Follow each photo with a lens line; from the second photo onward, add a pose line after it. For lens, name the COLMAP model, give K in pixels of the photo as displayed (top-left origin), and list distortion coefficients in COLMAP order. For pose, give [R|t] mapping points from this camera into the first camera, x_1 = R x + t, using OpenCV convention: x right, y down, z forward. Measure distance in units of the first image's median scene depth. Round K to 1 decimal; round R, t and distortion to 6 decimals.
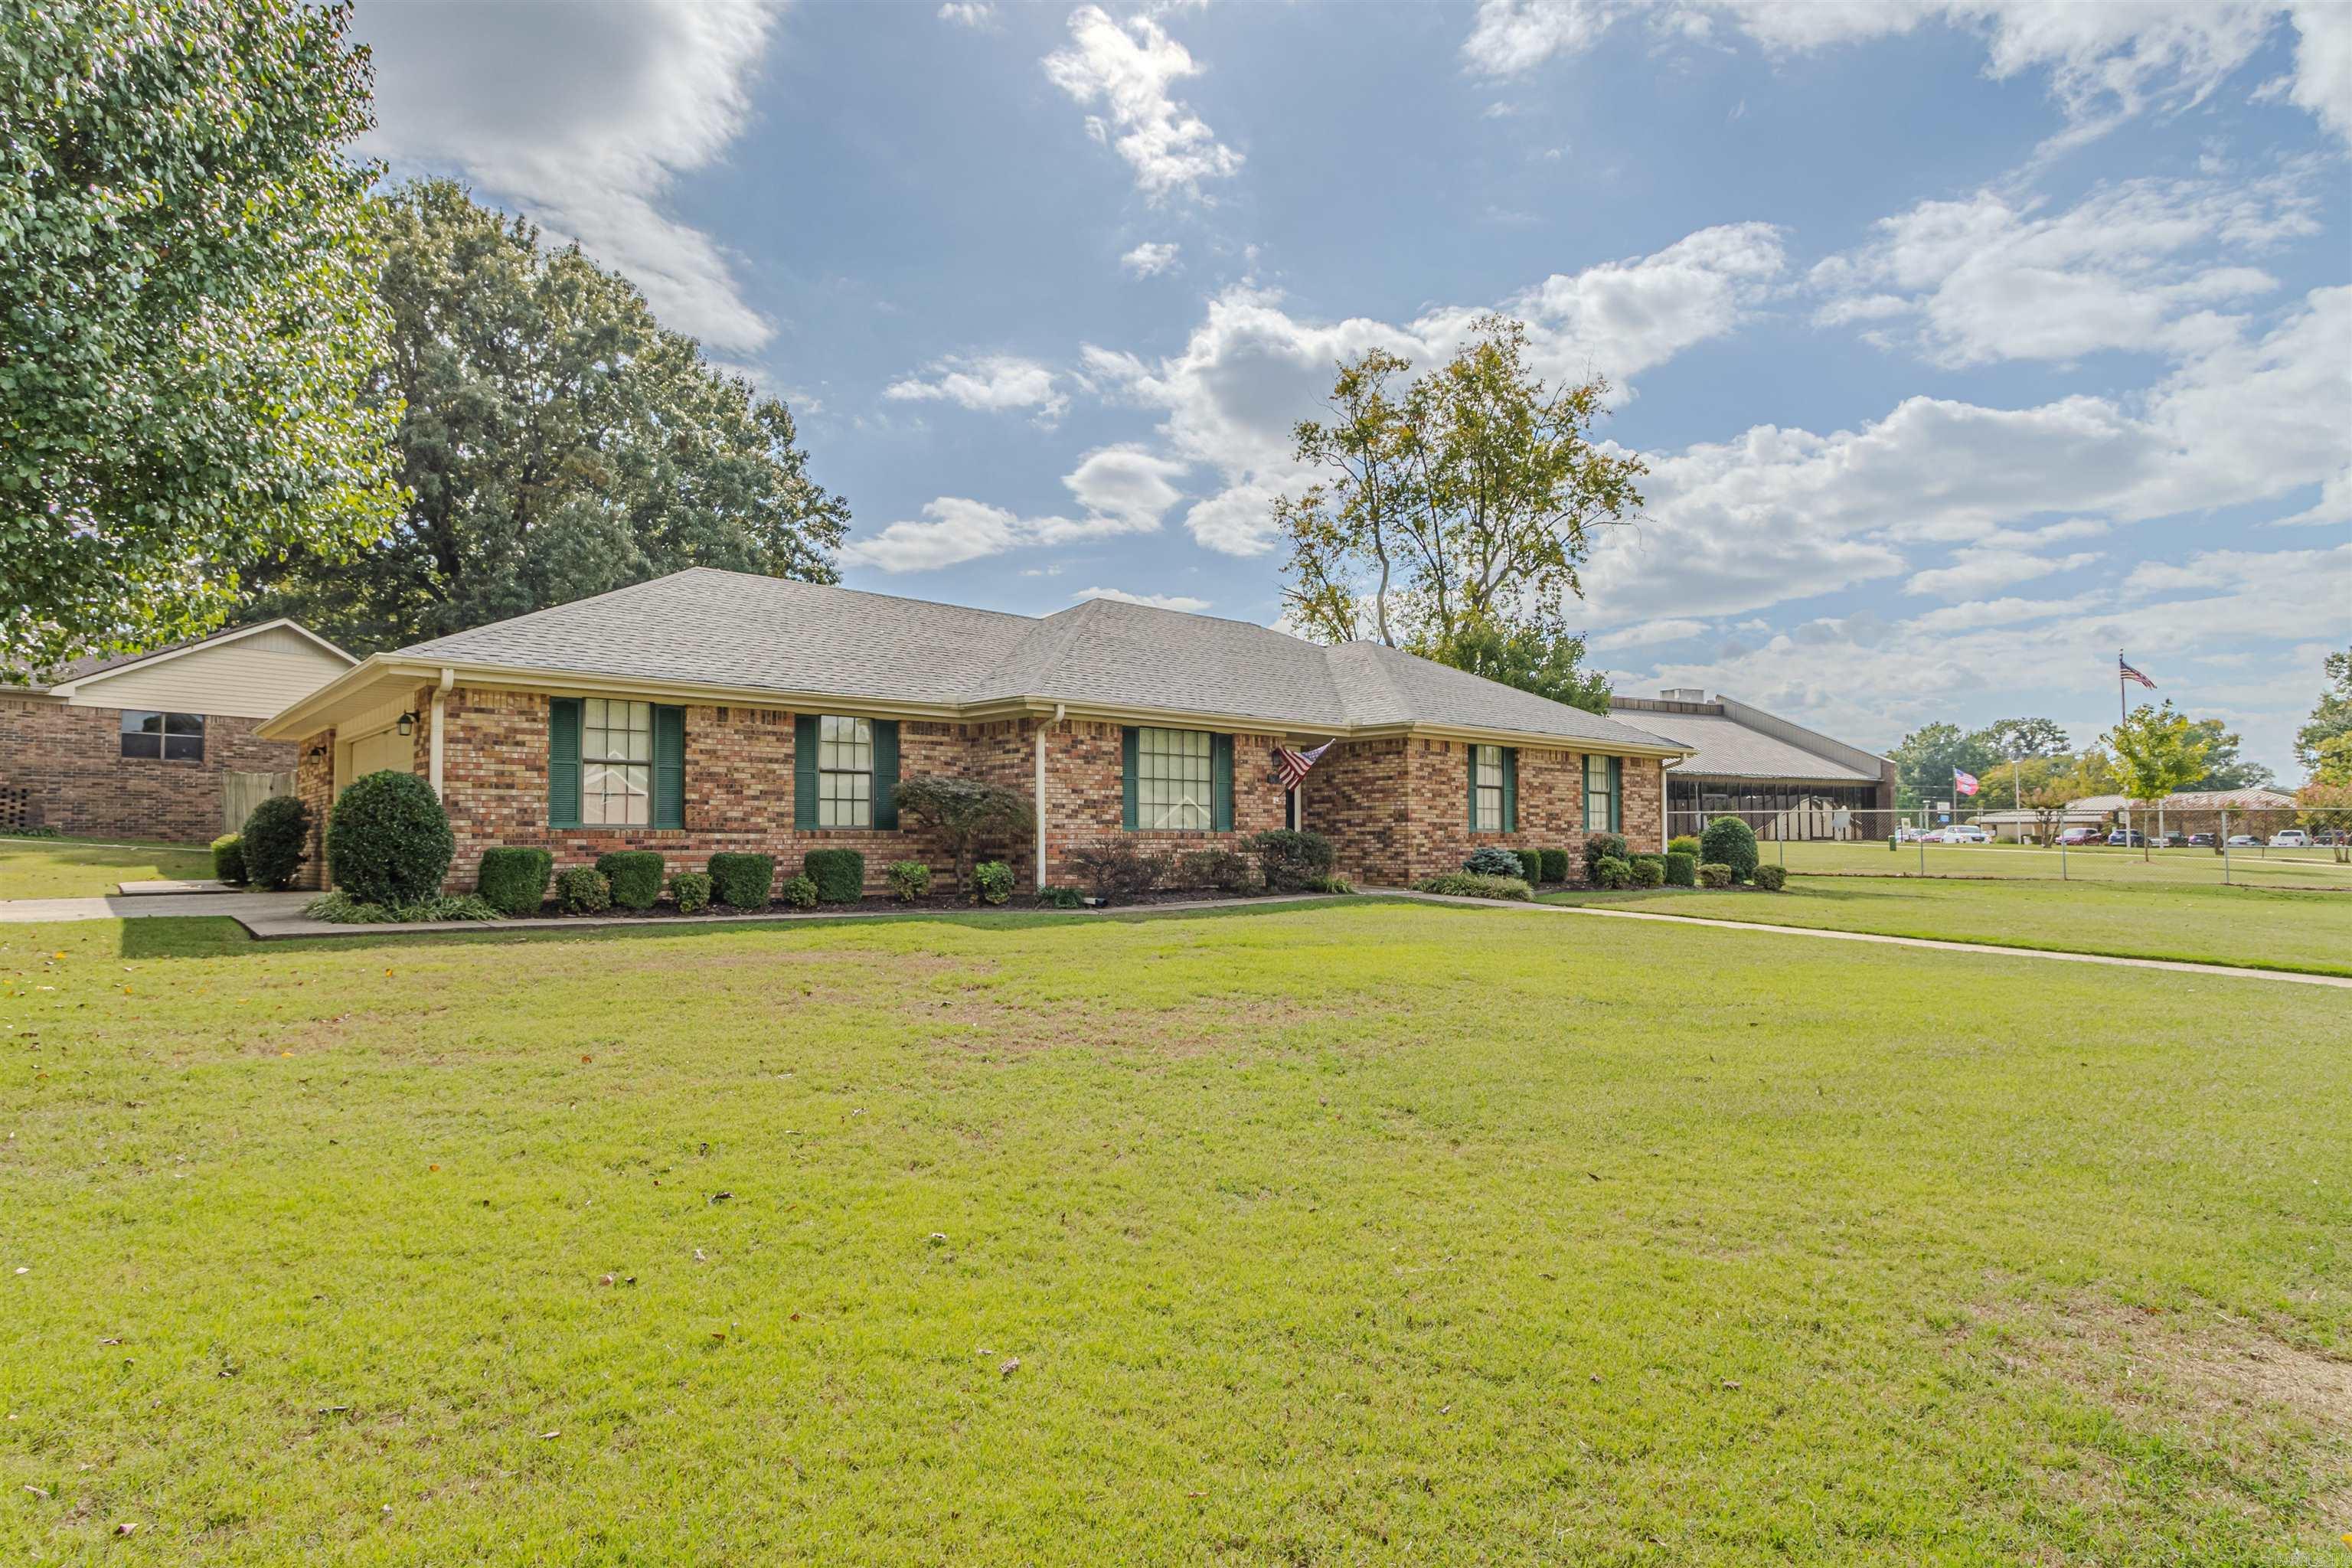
lens RADIAL K [[1077.7, 0, 1173.1], [0, 1077.7, 793.2], [0, 0, 1]] dist [0.005731, -0.000073]
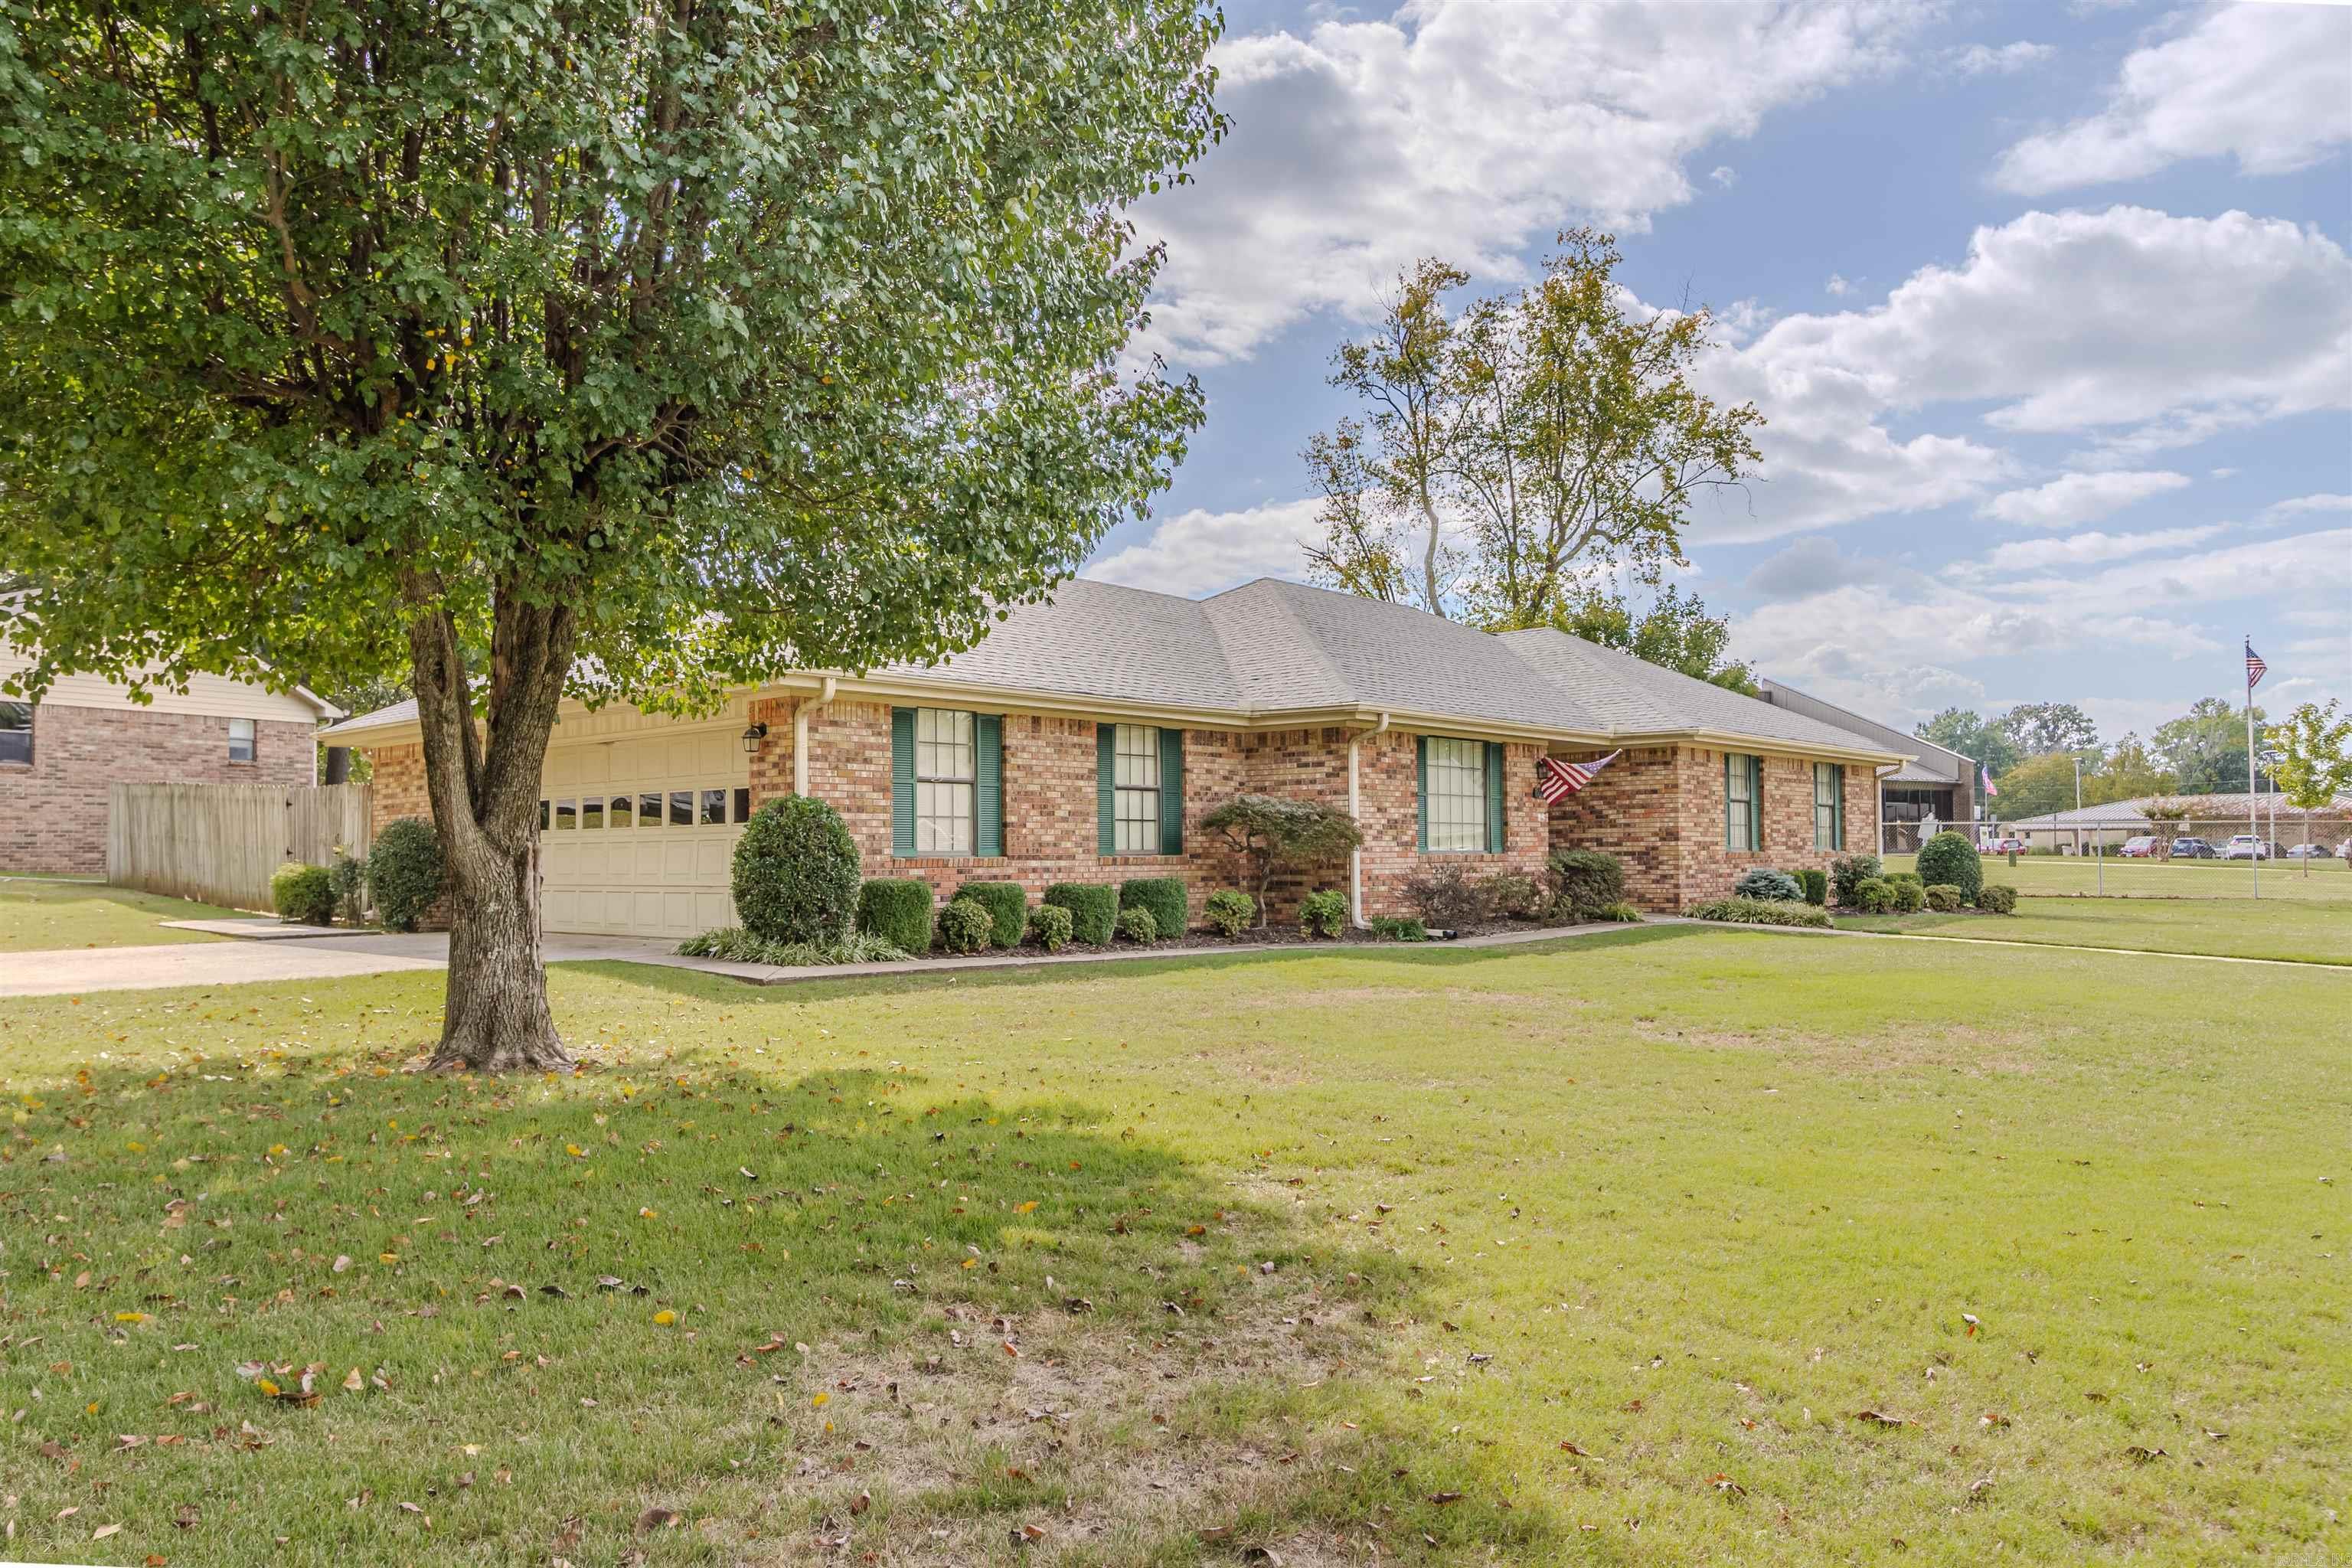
lens RADIAL K [[1420.9, 0, 1176.0], [0, 1420.9, 784.0], [0, 0, 1]] dist [0.023905, 0.000097]
pose [[0.992536, -0.000174, 0.121952, -0.368958], [0.001035, 0.999975, -0.006992, -0.013828], [-0.121948, 0.007066, 0.992511, -0.132572]]
